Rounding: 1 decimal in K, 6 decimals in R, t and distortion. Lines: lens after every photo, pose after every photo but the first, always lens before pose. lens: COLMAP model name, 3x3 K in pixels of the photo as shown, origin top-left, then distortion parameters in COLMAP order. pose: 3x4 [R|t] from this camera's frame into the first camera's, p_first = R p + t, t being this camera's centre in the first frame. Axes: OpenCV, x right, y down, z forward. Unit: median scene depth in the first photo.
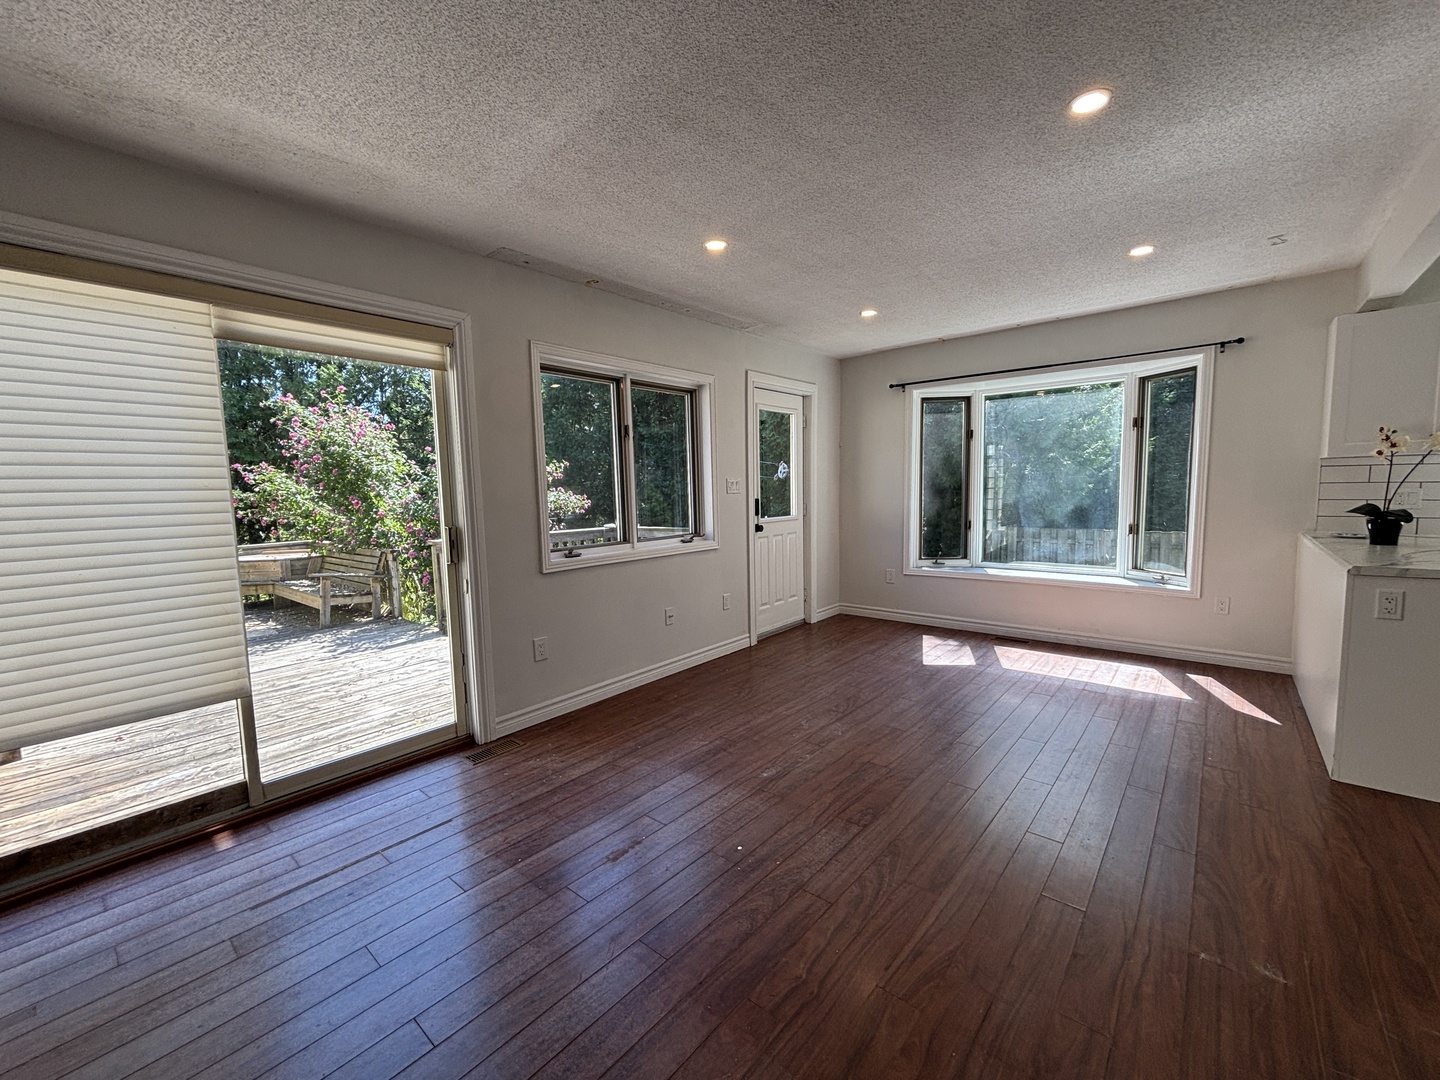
lens RADIAL K [[577.7, 0, 714.3], [0, 577.7, 539.2], [0, 0, 1]] dist [-0.003791, -0.000541]
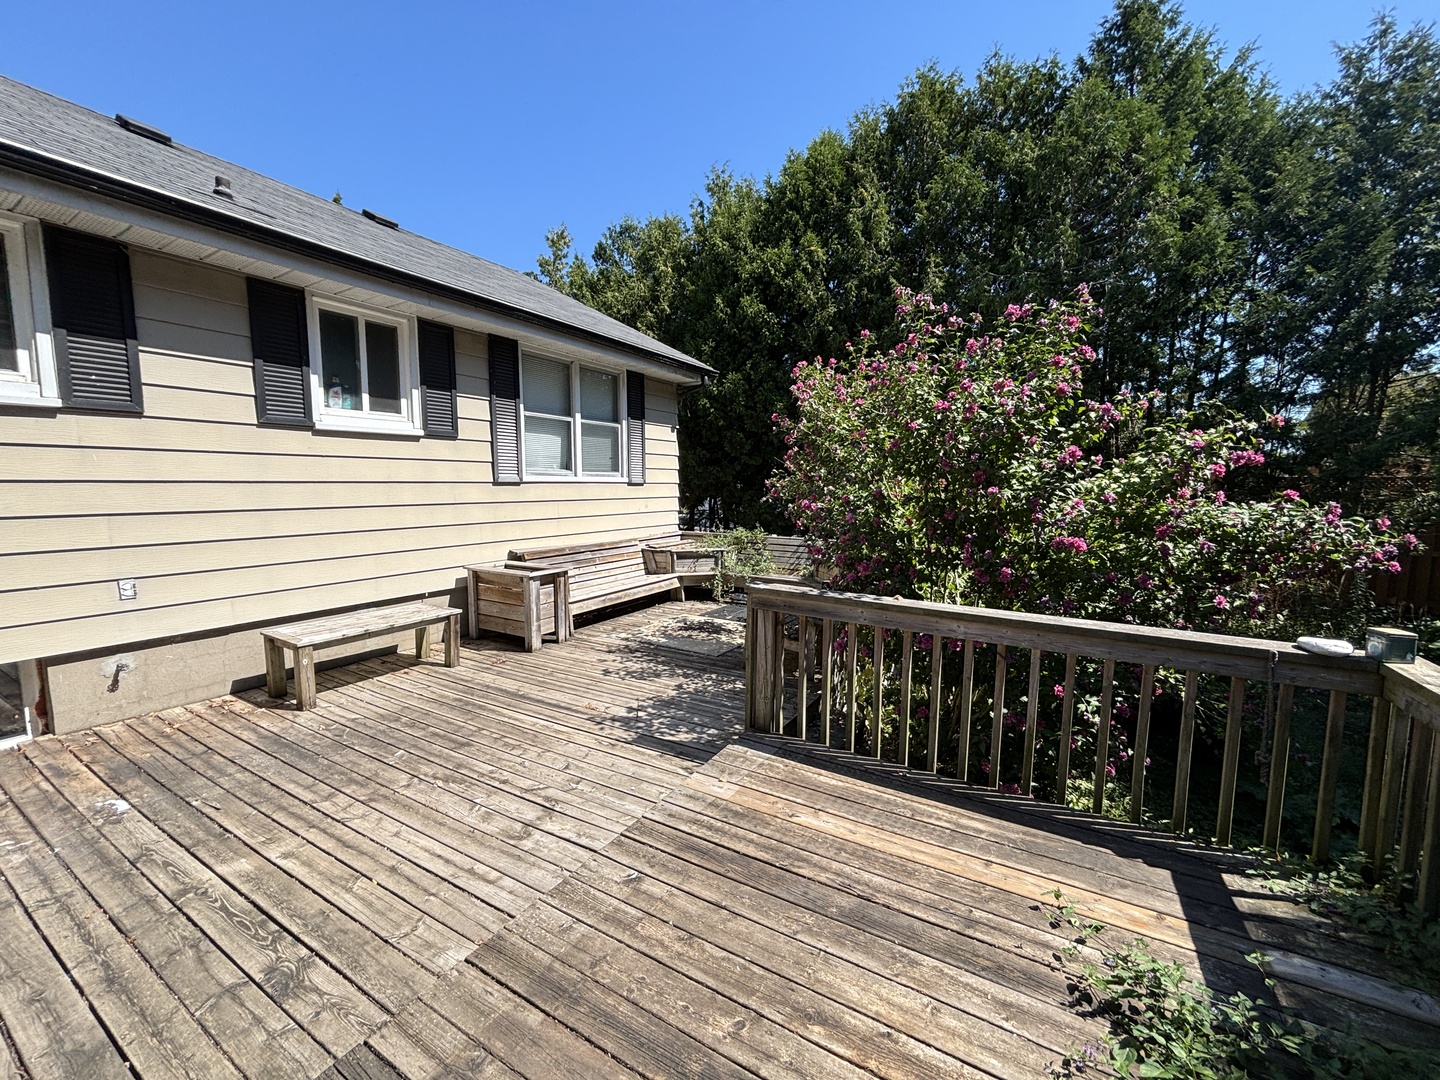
lens RADIAL K [[577.7, 0, 717.7], [0, 577.7, 538.8], [0, 0, 1]] dist [-0.003791, -0.000541]
pose [[0.186533, 0.117570, -0.975388, 0.040171], [-0.100846, 0.989861, 0.100029, -0.123771], [0.977259, 0.079706, 0.196499, 1.162858]]
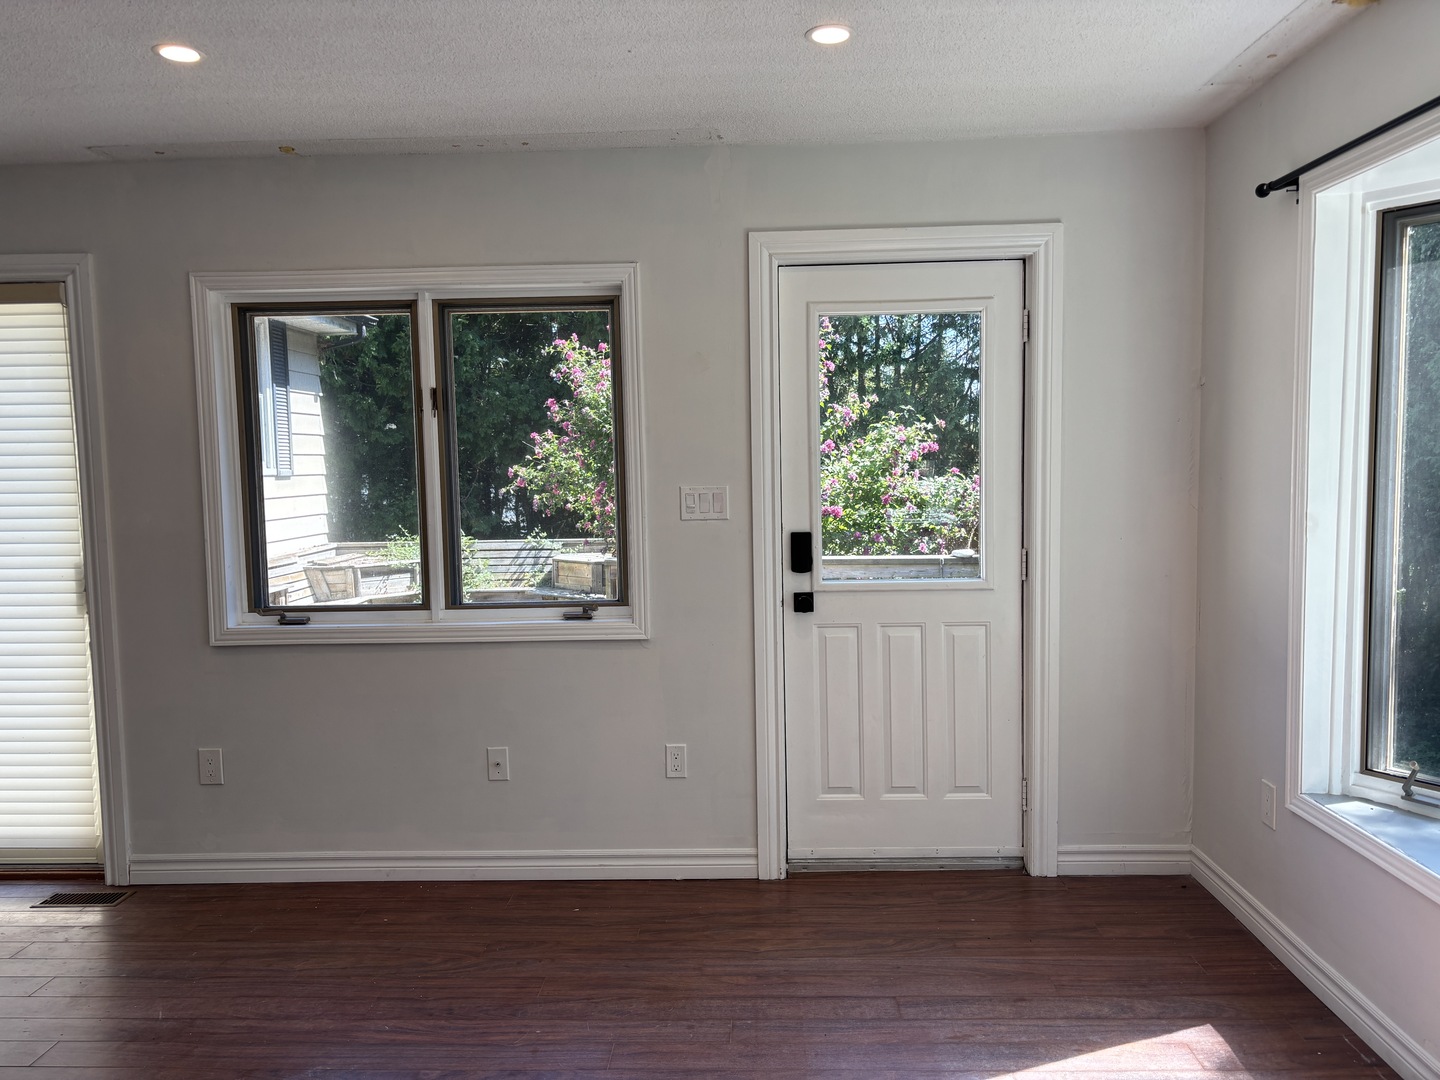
lens RADIAL K [[1078.0, 0, 716.2], [0, 1078.0, 542.2], [0, 0, 1]] dist [0.026990, -0.023746]
pose [[0.642171, 0.067910, -0.763547, 0.643820], [-0.067362, 0.997214, 0.032038, -0.086395], [0.763596, 0.030861, 0.644957, 0.464736]]
